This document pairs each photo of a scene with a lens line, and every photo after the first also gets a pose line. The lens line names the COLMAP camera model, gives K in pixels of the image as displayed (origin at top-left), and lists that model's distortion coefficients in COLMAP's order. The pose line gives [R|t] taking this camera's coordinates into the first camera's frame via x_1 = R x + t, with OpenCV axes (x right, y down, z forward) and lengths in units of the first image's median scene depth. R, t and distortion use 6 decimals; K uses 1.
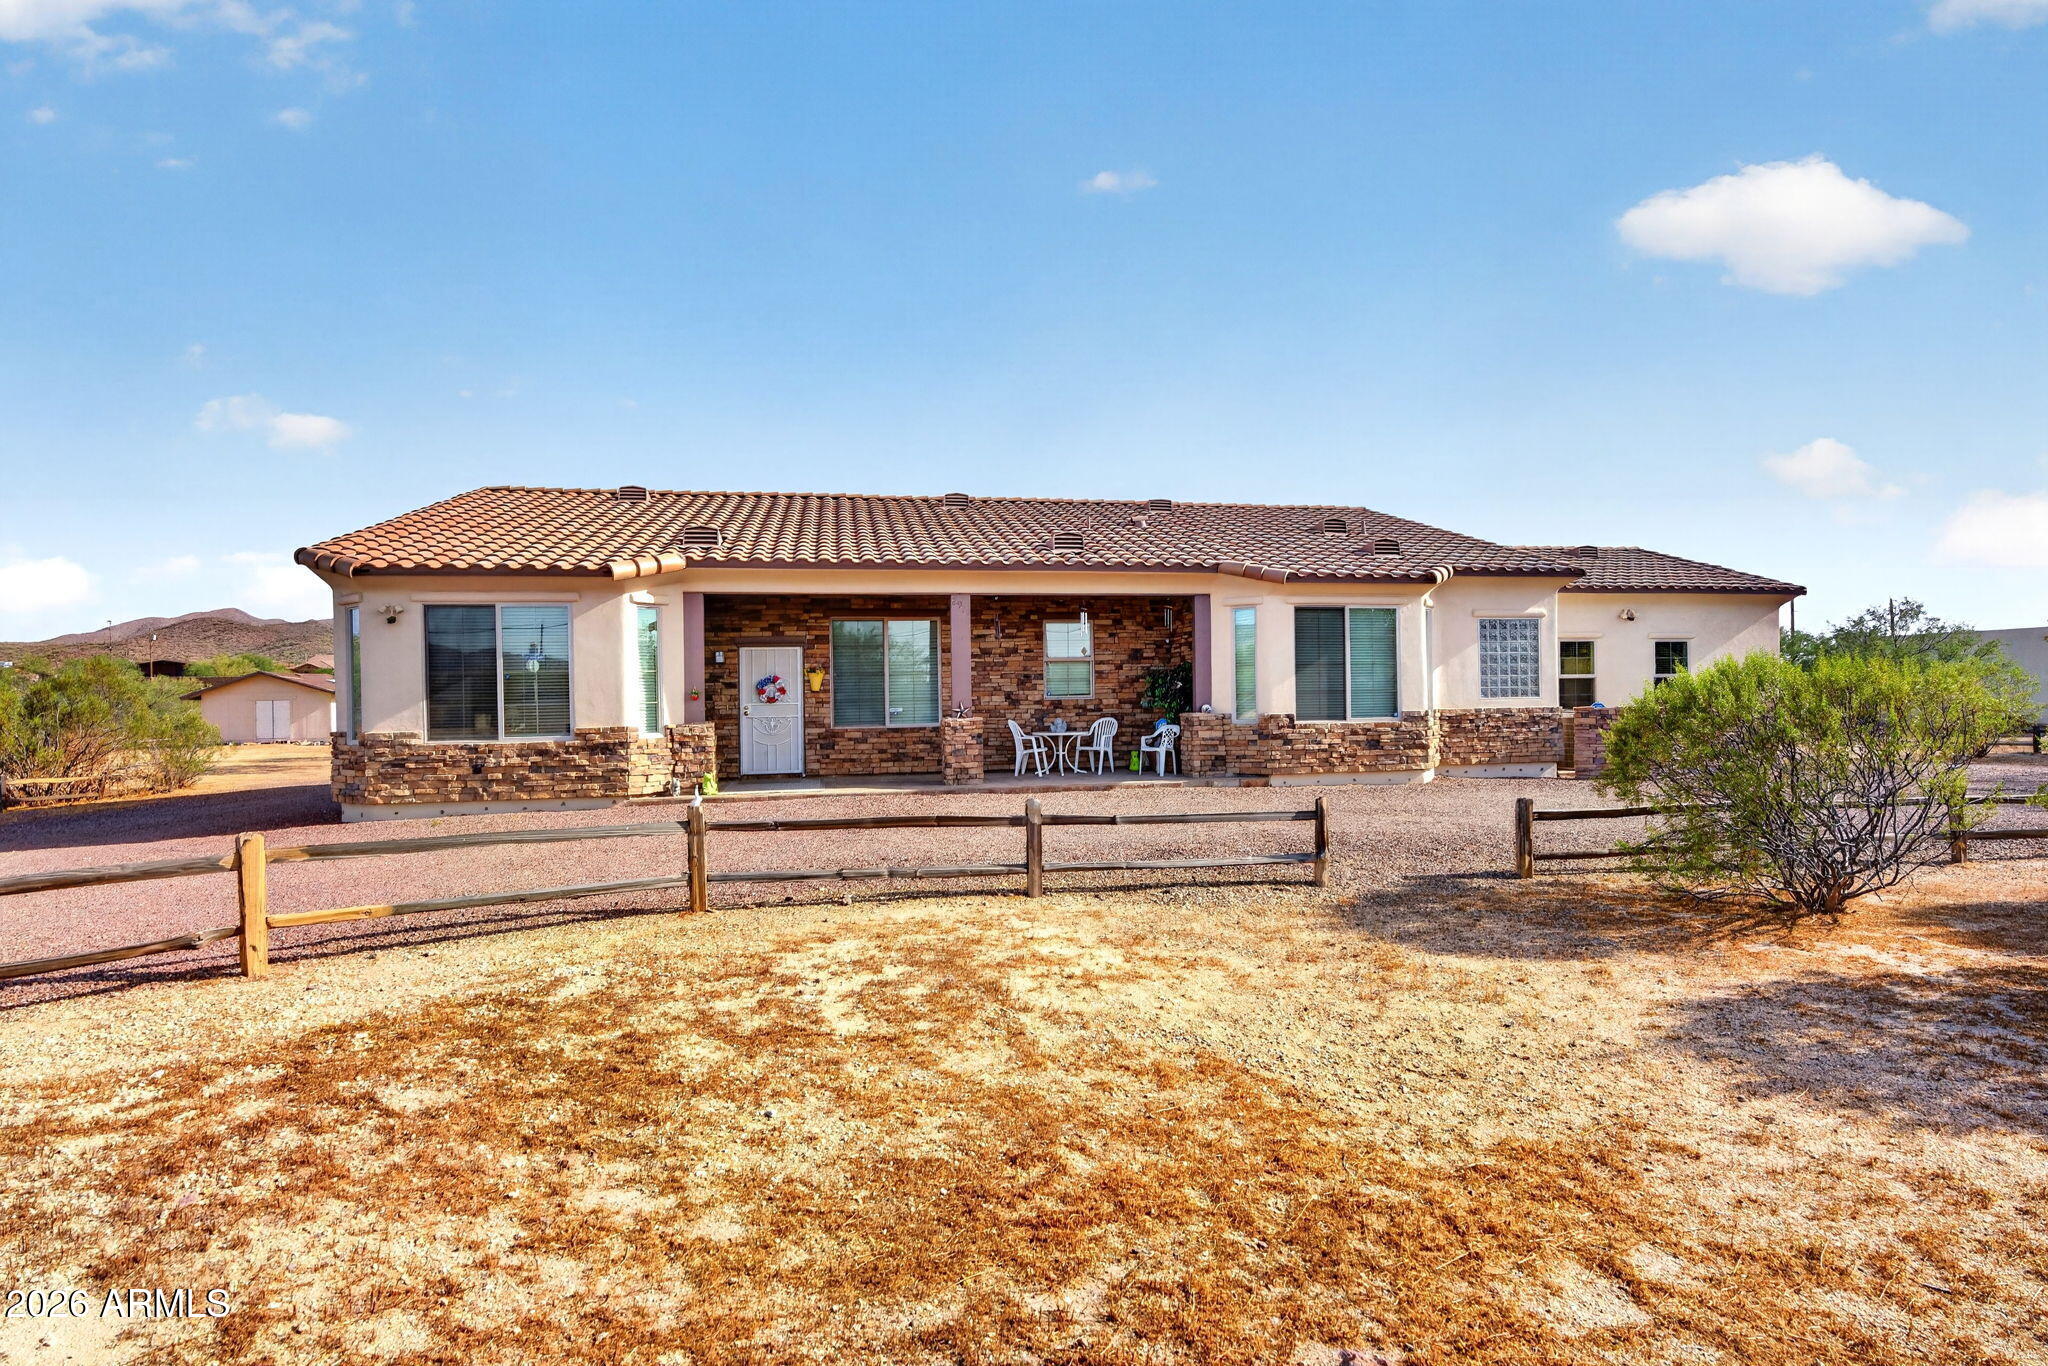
lens RADIAL K [[993.8, 0, 1022.9], [0, 993.8, 675.6], [0, 0, 1]] dist [-0.023600, 0.010780]
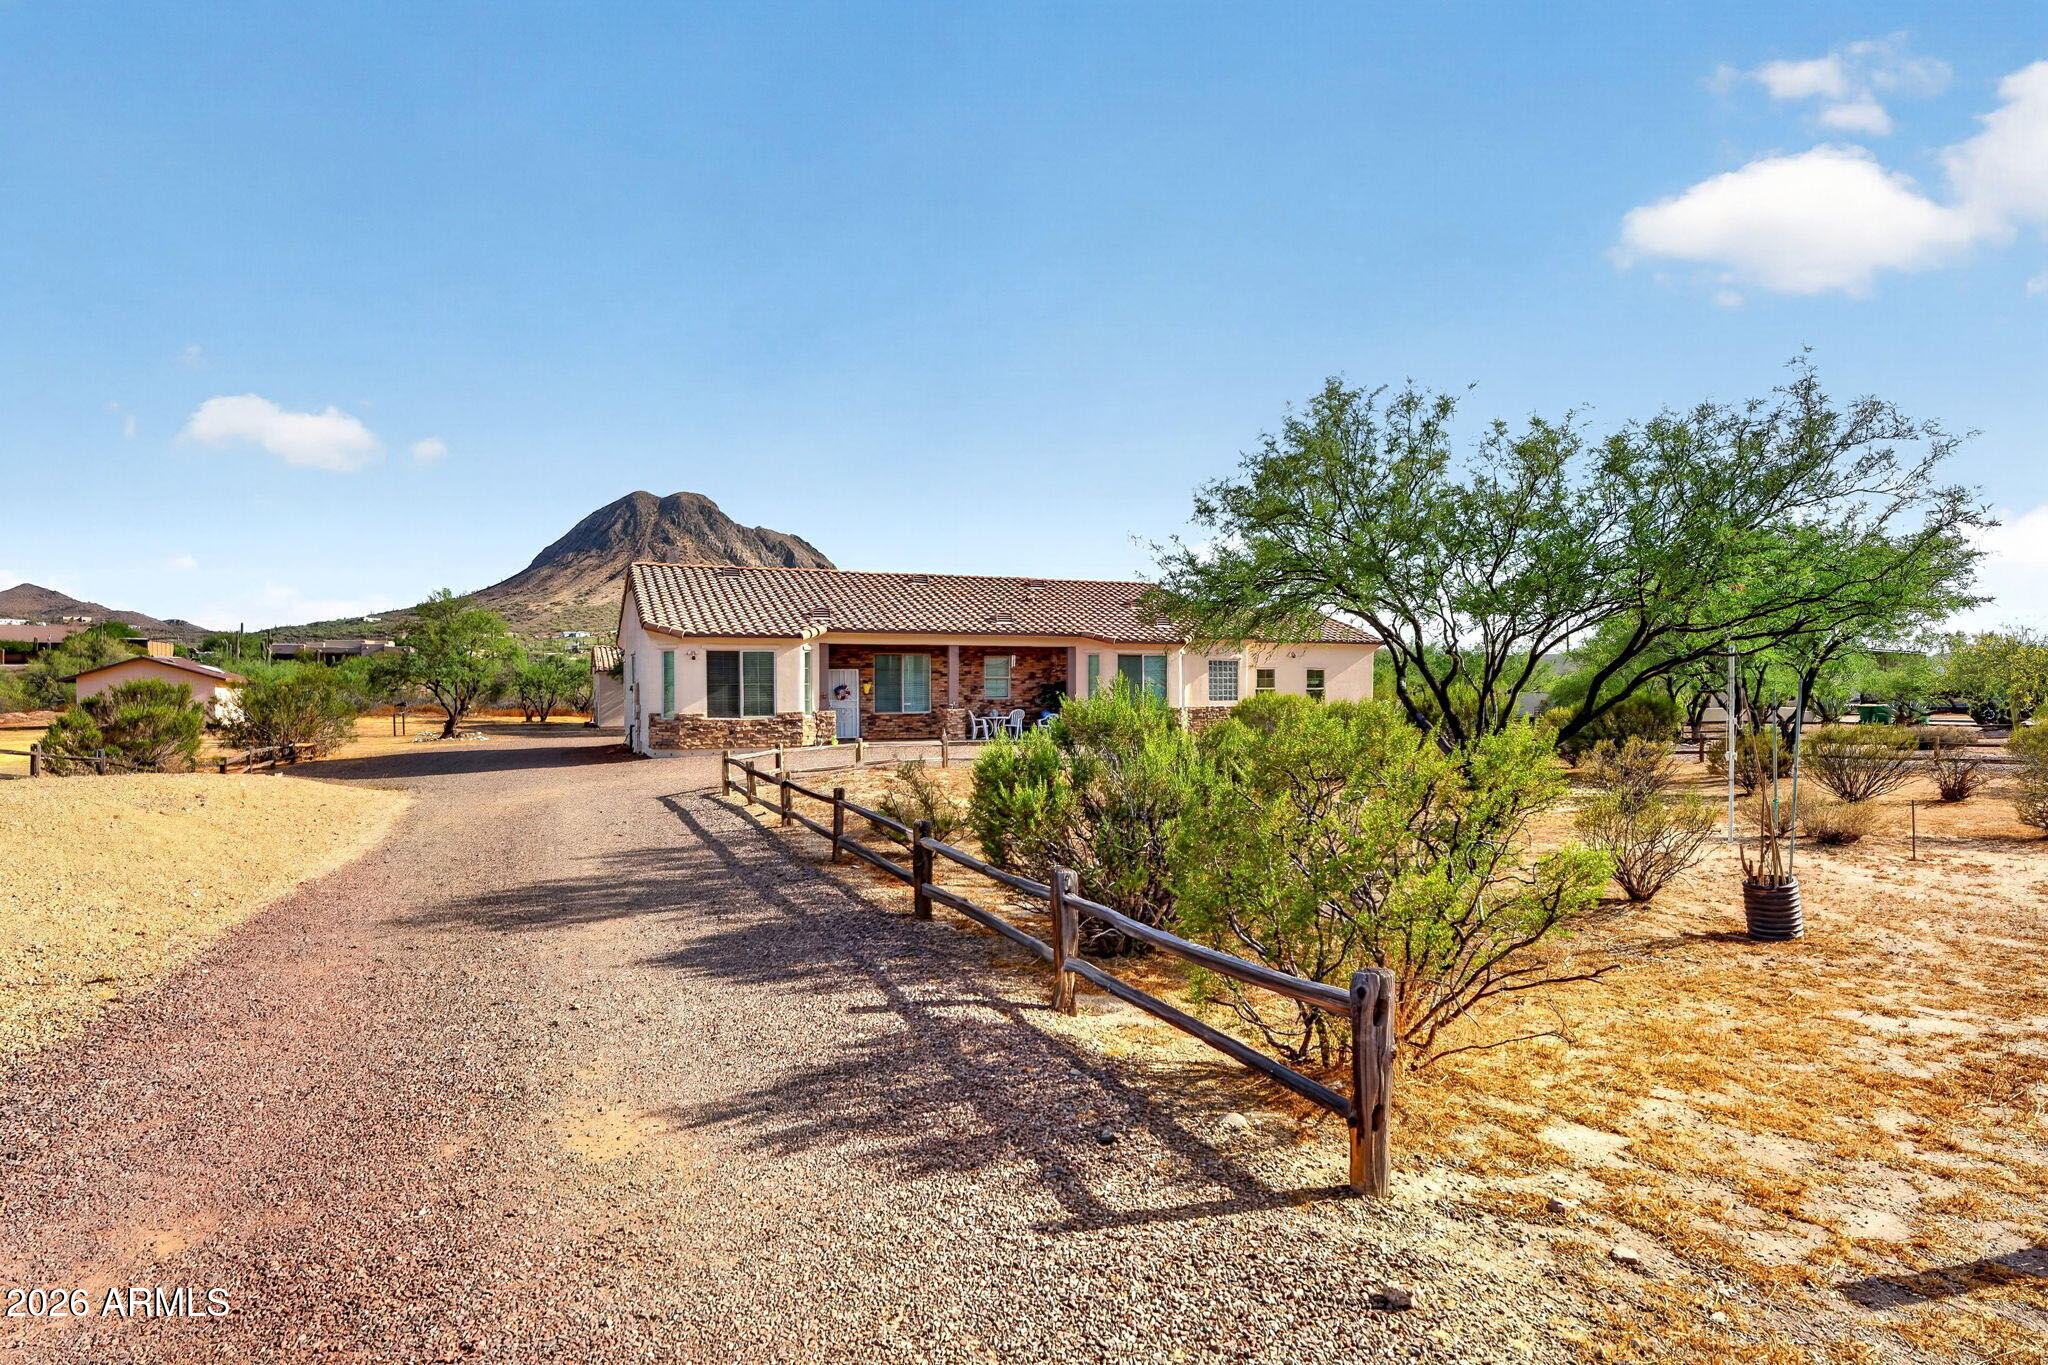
lens RADIAL K [[993.8, 0, 1022.9], [0, 993.8, 675.1], [0, 0, 1]] dist [-0.023600, 0.010780]
pose [[0.981208, 0.015115, 0.192363, -0.284983], [-0.016354, 0.999854, 0.004857, -0.033173], [-0.192261, -0.007911, 0.981312, -0.885266]]
